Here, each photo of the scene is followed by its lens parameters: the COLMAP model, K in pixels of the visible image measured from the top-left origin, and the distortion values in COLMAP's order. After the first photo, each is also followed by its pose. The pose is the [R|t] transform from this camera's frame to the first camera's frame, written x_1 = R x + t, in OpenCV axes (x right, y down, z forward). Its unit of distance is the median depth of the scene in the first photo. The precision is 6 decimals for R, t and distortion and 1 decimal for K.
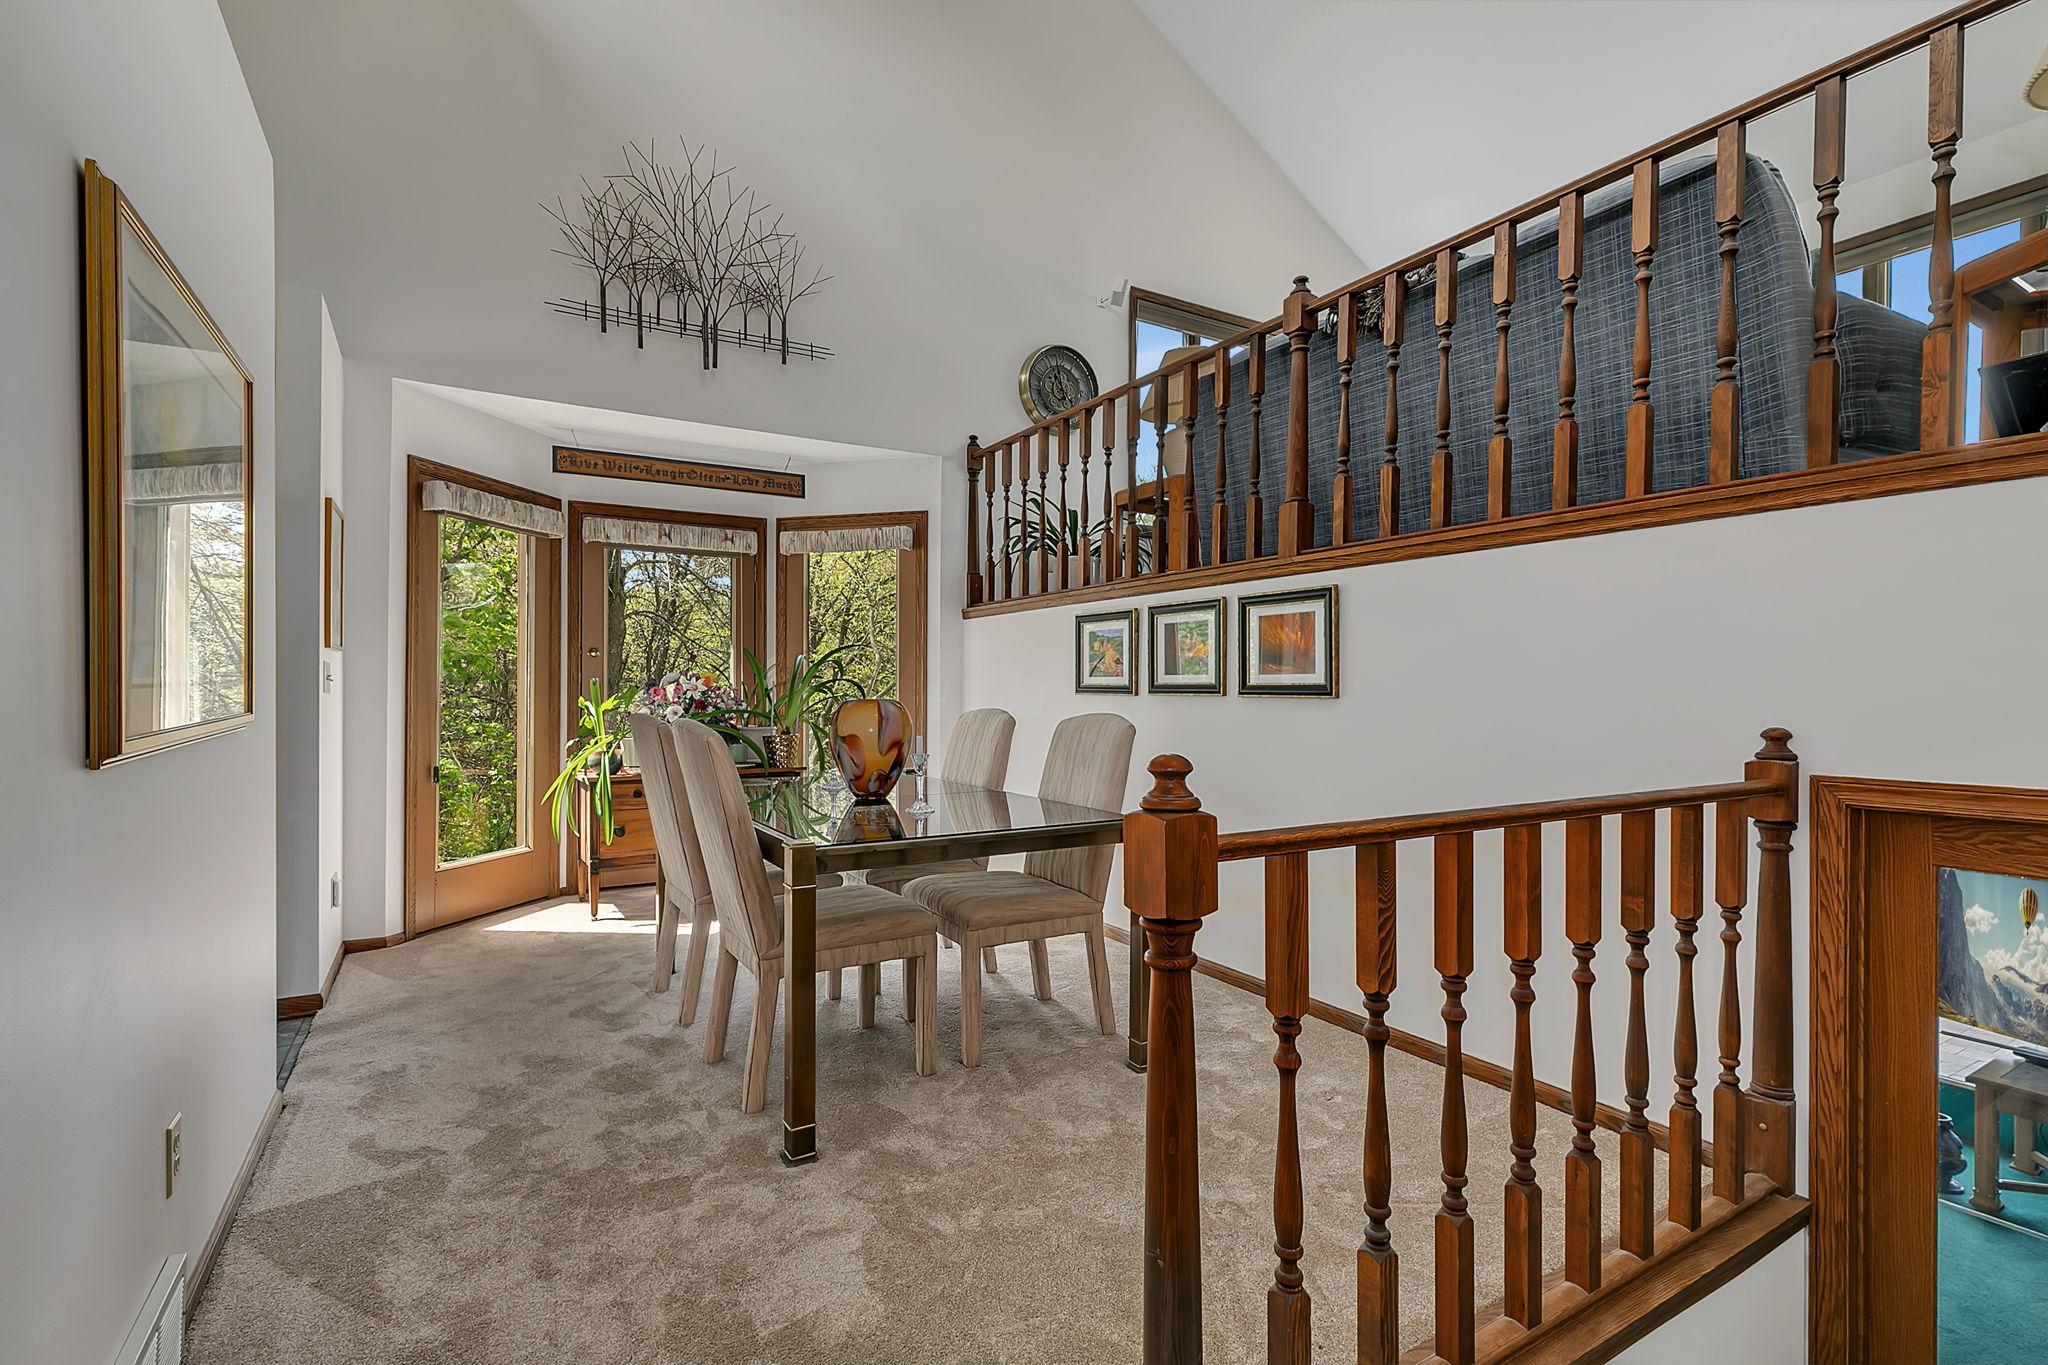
lens RADIAL K [[941.9, 0, 1030.5], [0, 941.9, 690.5], [0, 0, 1]] dist [0.003066, 0.000423]
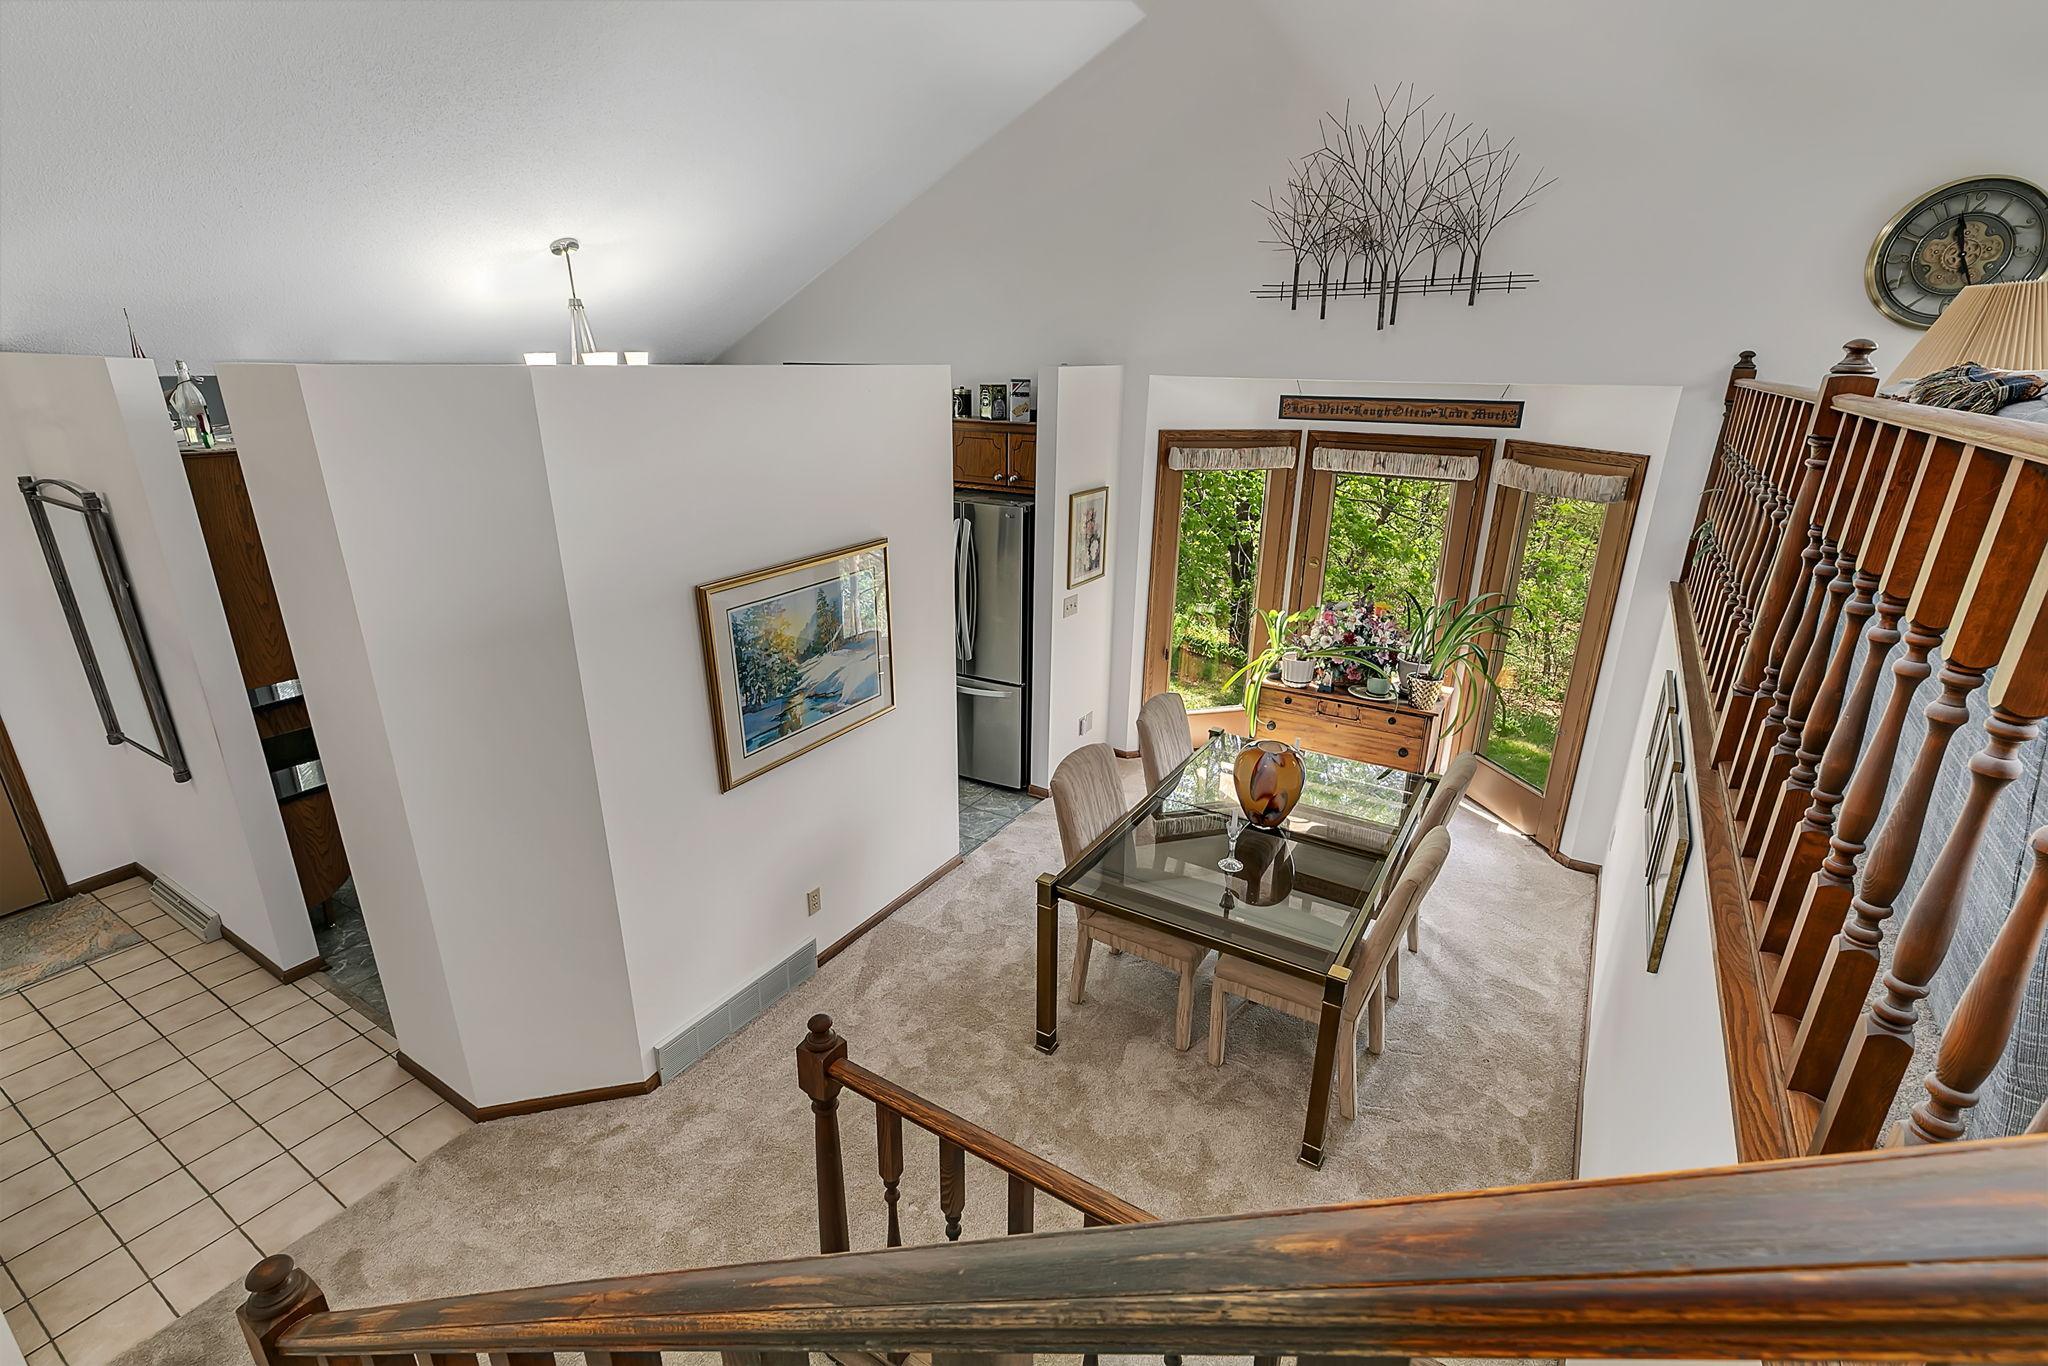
lens RADIAL K [[939.0, 0, 1024.0], [0, 939.0, 683.0], [0, 0, 1]] dist [-0.001830, -0.000177]
pose [[0.453253, 0.293847, -0.841555, 0.449598], [-0.010188, 0.945748, 0.324741, -0.306983], [0.891324, -0.138616, 0.431657, 0.168471]]
